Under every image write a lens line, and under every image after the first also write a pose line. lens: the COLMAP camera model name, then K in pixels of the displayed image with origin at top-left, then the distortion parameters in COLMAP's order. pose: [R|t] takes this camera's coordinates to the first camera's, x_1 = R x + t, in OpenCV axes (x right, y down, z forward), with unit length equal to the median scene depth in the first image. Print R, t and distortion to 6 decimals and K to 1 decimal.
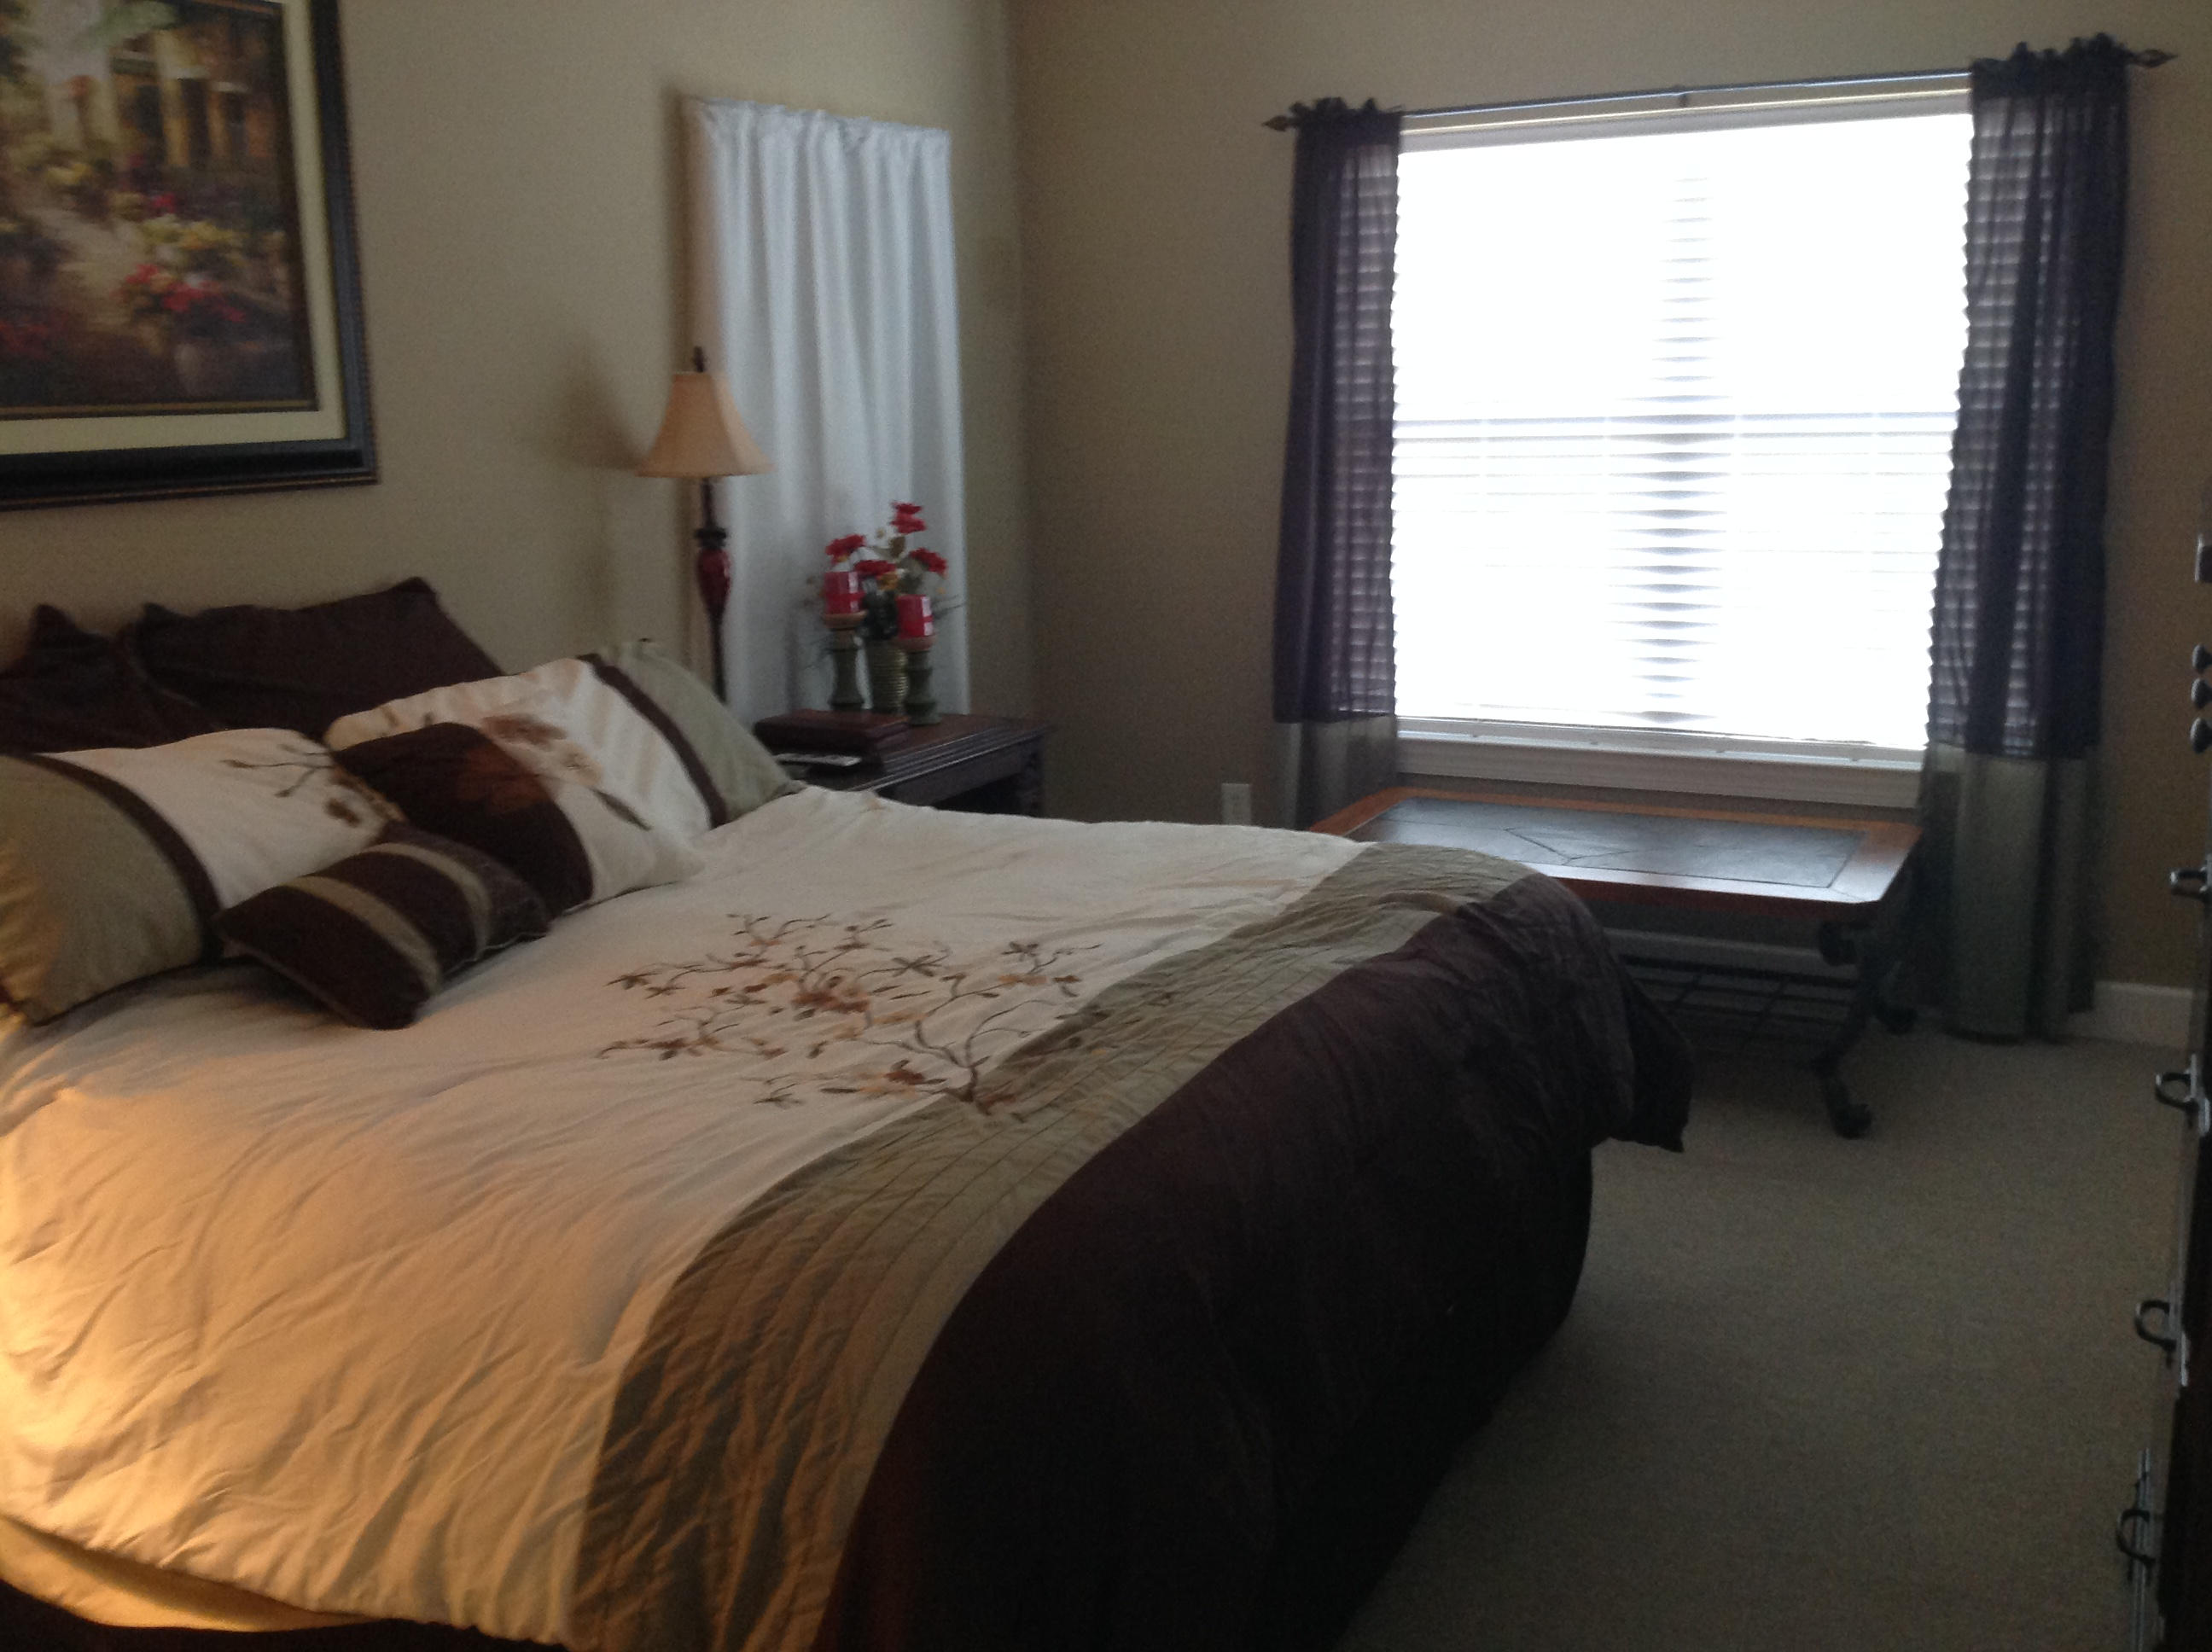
lens RADIAL K [[2021.2, 0, 1106.0], [0, 2021.2, 826.0], [0, 0, 1]] dist [0.011681, -0.105923]
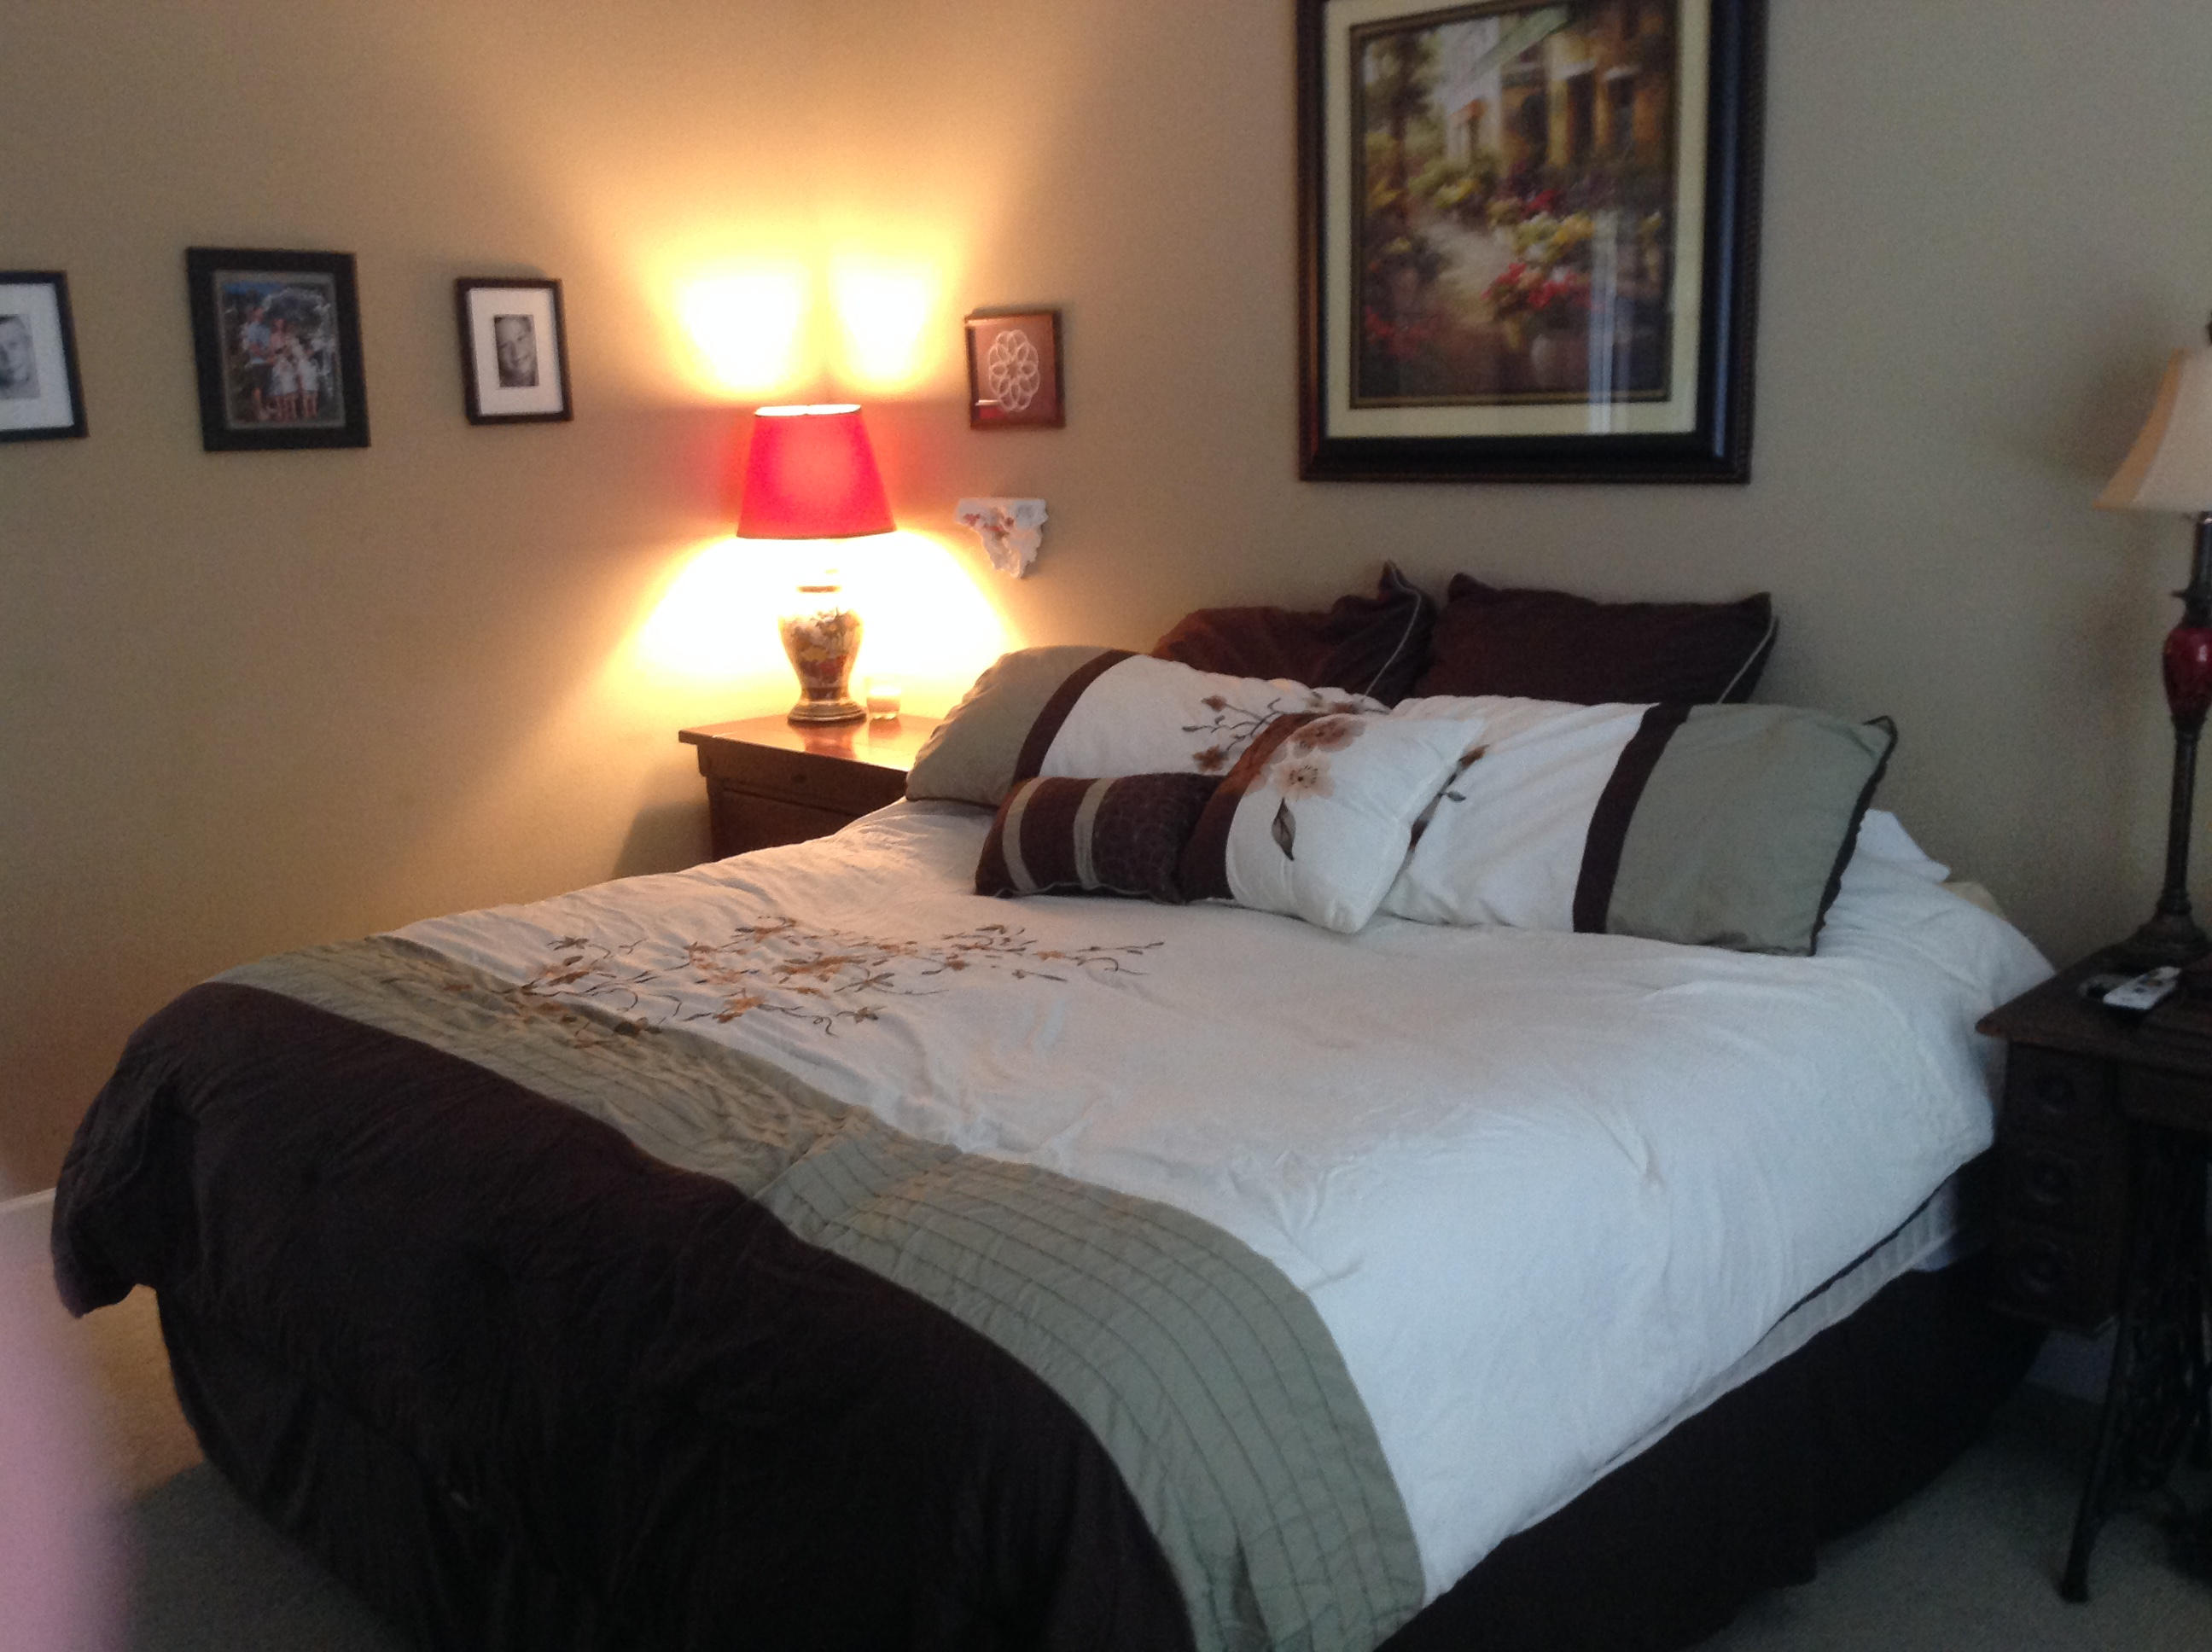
lens RADIAL K [[2021.2, 0, 1106.0], [0, 2021.2, 826.0], [0, 0, 1]] dist [0.011681, -0.105923]
pose [[-0.284514, 0.209785, -0.935437, 0.668671], [-0.179563, 0.946833, 0.266955, -0.246909], [0.941705, 0.243922, -0.231718, 1.129129]]
